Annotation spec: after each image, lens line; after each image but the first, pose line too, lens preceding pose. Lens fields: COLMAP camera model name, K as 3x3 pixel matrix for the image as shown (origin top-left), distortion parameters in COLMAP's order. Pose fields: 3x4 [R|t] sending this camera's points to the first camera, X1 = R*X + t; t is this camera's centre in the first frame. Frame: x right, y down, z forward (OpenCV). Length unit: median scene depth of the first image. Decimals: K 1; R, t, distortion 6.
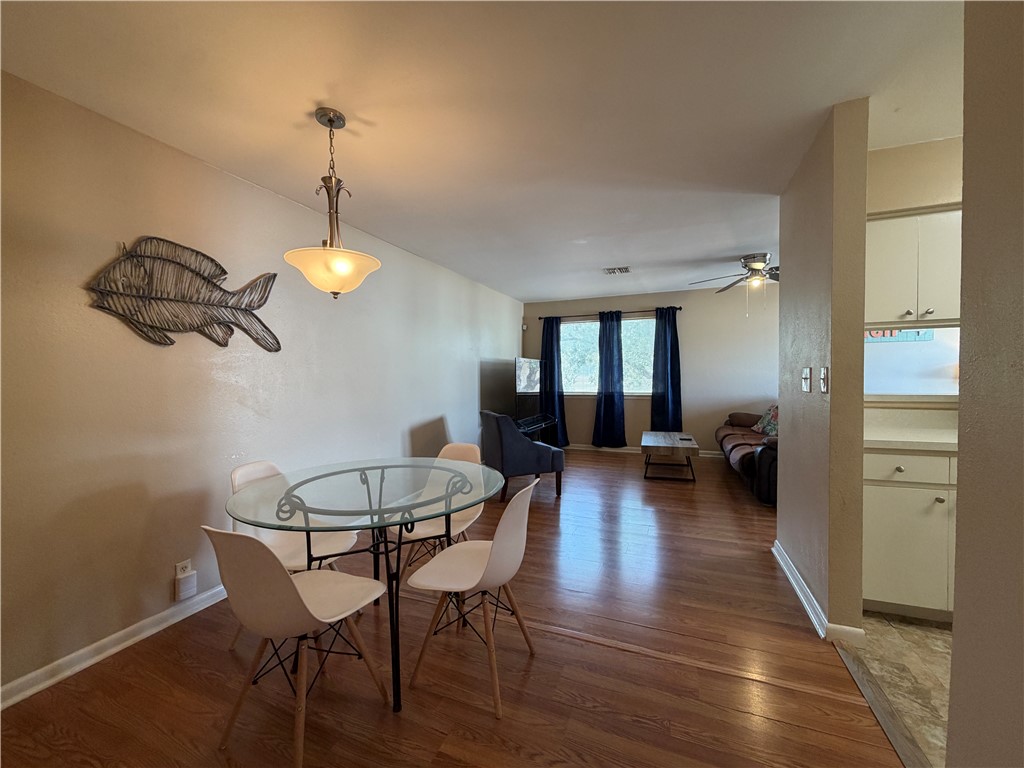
lens RADIAL K [[407.4, 0, 508.3], [0, 407.4, 382.6], [0, 0, 1]] dist [0.000118, 0.000129]
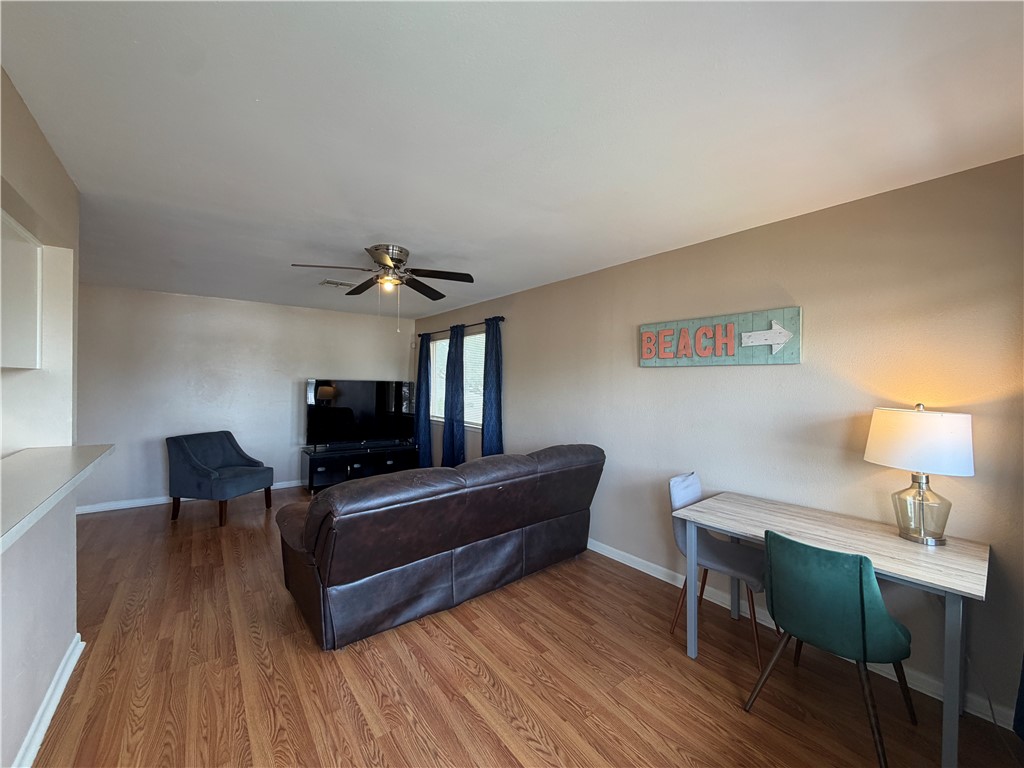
lens RADIAL K [[407.4, 0, 508.2], [0, 407.4, 383.8], [0, 0, 1]] dist [0.000118, 0.000129]
pose [[0.862290, 0.029670, -0.505545, 1.877110], [-0.041419, 0.999070, -0.012014, -0.115098], [0.504718, 0.031299, 0.862717, 0.794365]]
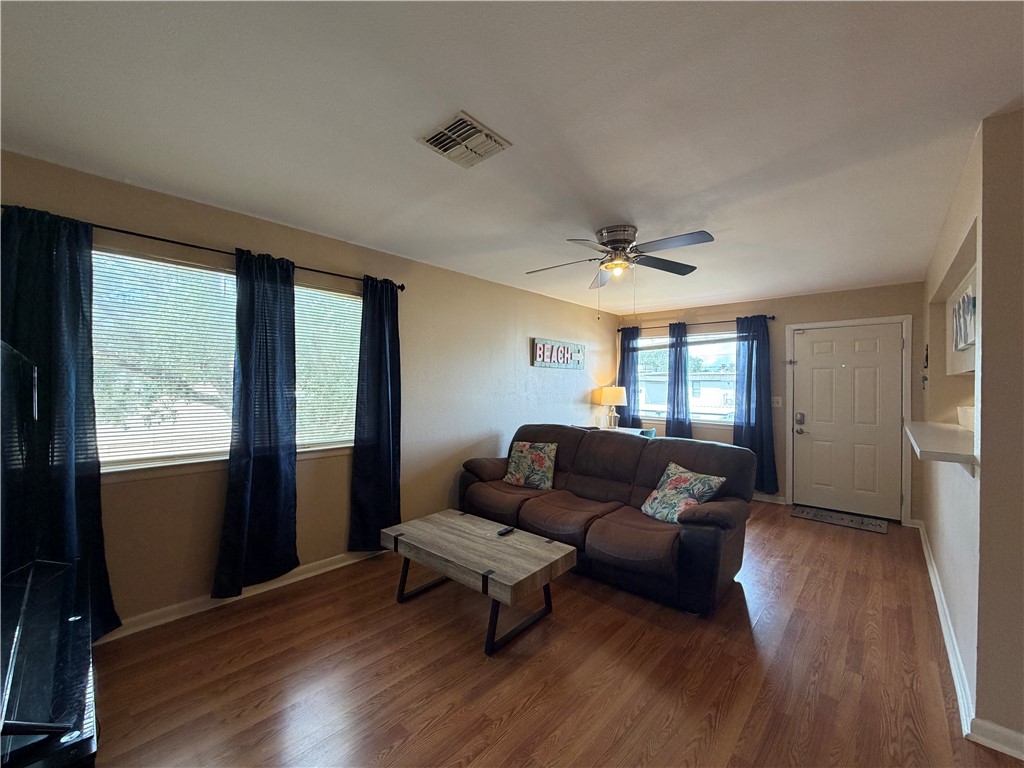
lens RADIAL K [[407.4, 0, 505.6], [0, 407.4, 384.7], [0, 0, 1]] dist [0.000118, 0.000129]
pose [[0.357780, 0.018827, 0.933616, -0.123196], [0.007237, 0.999711, -0.022934, -0.074198], [-0.933778, 0.014962, 0.357540, 1.517375]]
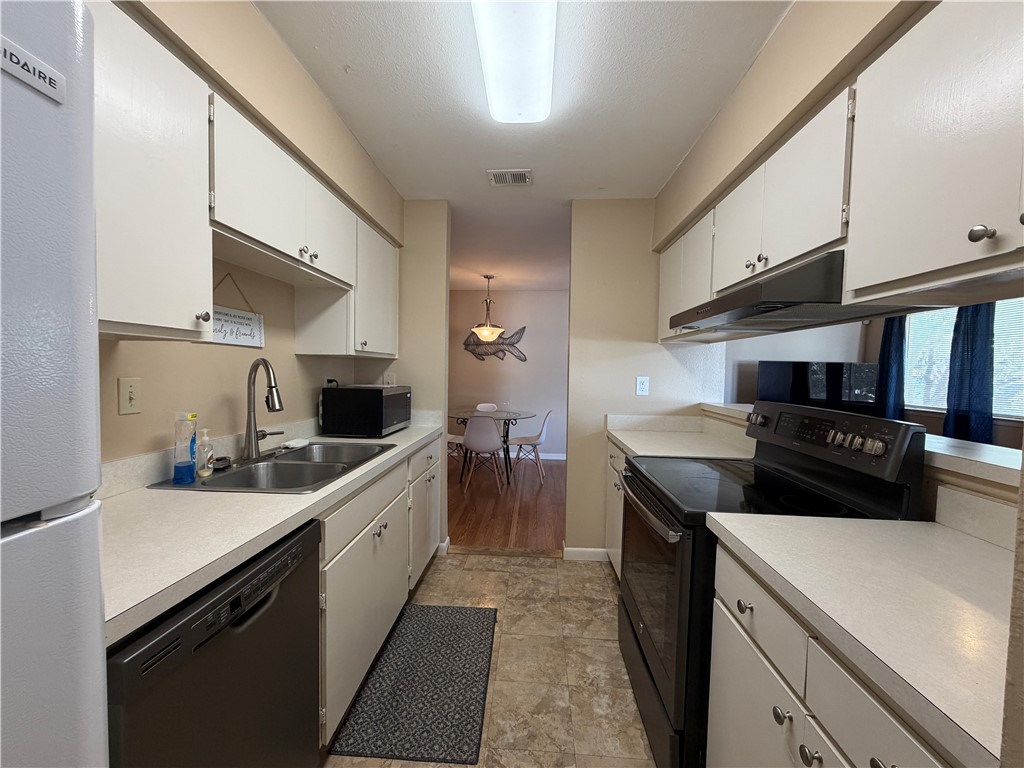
lens RADIAL K [[407.4, 0, 508.5], [0, 407.4, 388.2], [0, 0, 1]] dist [0.000118, 0.000129]
pose [[0.313625, 0.062179, -0.947509, 1.553412], [-0.041003, 0.997810, 0.051908, -0.041981], [0.948661, 0.022571, 0.315488, 0.214866]]
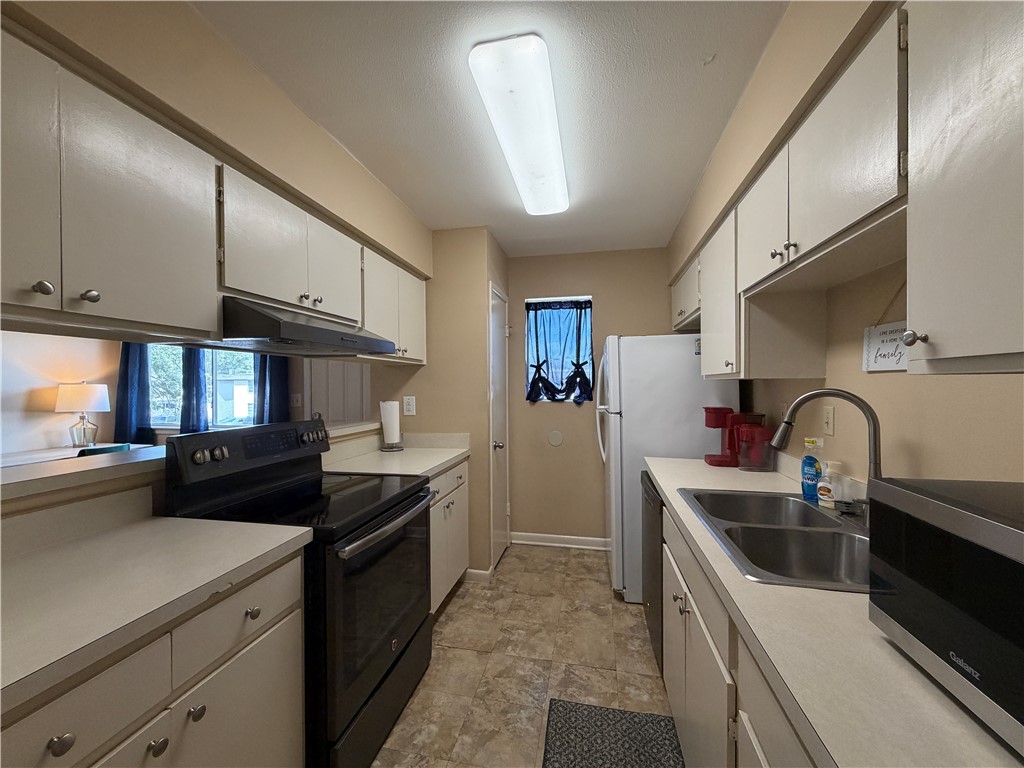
lens RADIAL K [[407.4, 0, 509.8], [0, 407.4, 386.0], [0, 0, 1]] dist [0.000118, 0.000129]
pose [[-0.178810, 0.009582, 0.983837, 0.429483], [0.027538, 0.999610, -0.004731, -0.052014], [-0.983498, 0.026247, -0.179004, 0.523407]]
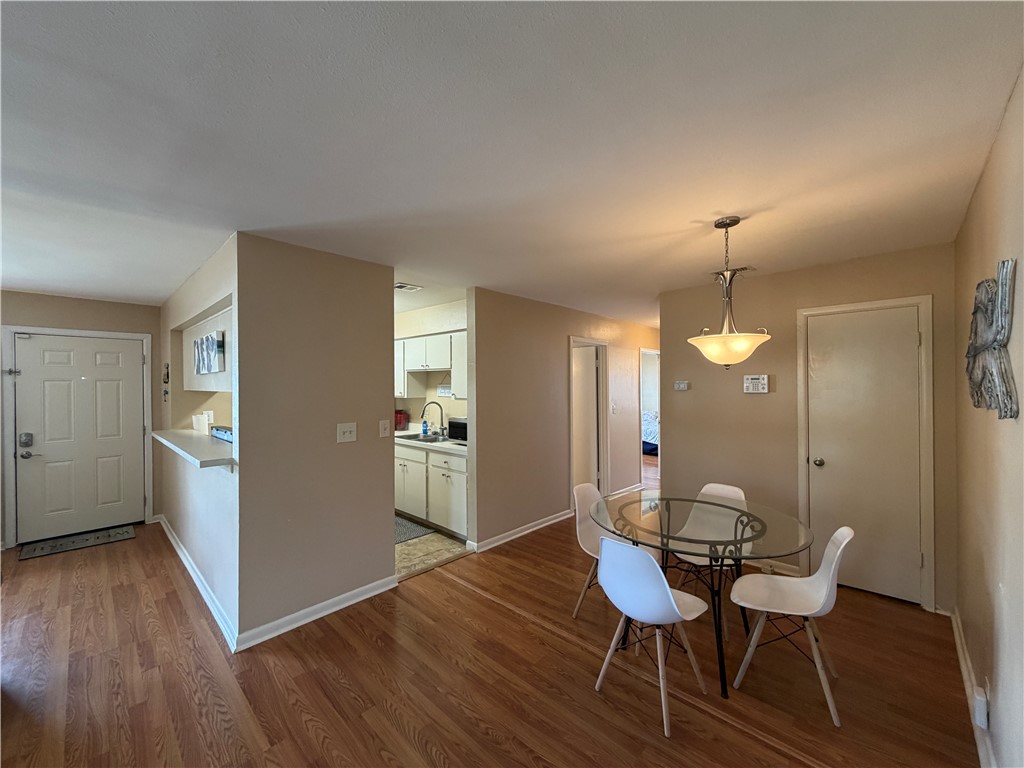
lens RADIAL K [[407.4, 0, 512.6], [0, 407.4, 385.4], [0, 0, 1]] dist [0.000118, 0.000129]
pose [[-0.932154, 0.016403, 0.361690, -0.193845], [0.024434, 0.999546, 0.017641, -0.139904], [-0.361236, 0.025282, -0.932132, 1.695110]]
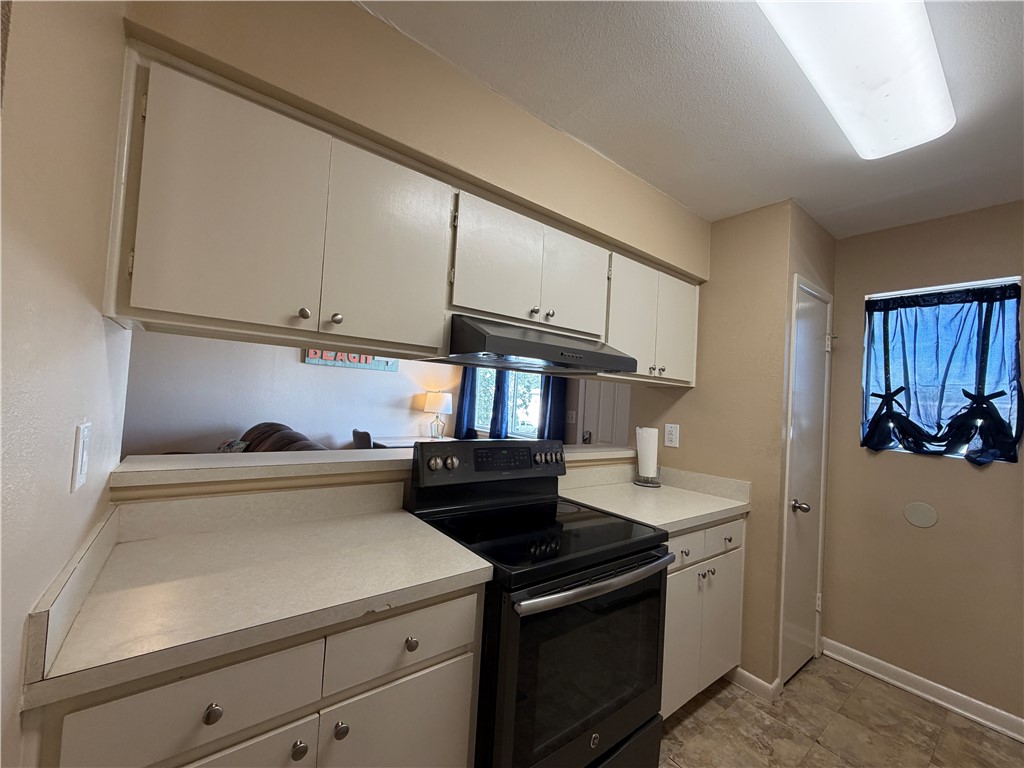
lens RADIAL K [[407.4, 0, 509.6], [0, 407.4, 386.2], [0, 0, 1]] dist [0.000118, 0.000129]
pose [[0.504732, 0.066314, 0.860725, 0.574809], [-0.048765, 0.997643, -0.048267, -0.060240], [-0.861898, -0.017611, 0.506776, 0.444178]]
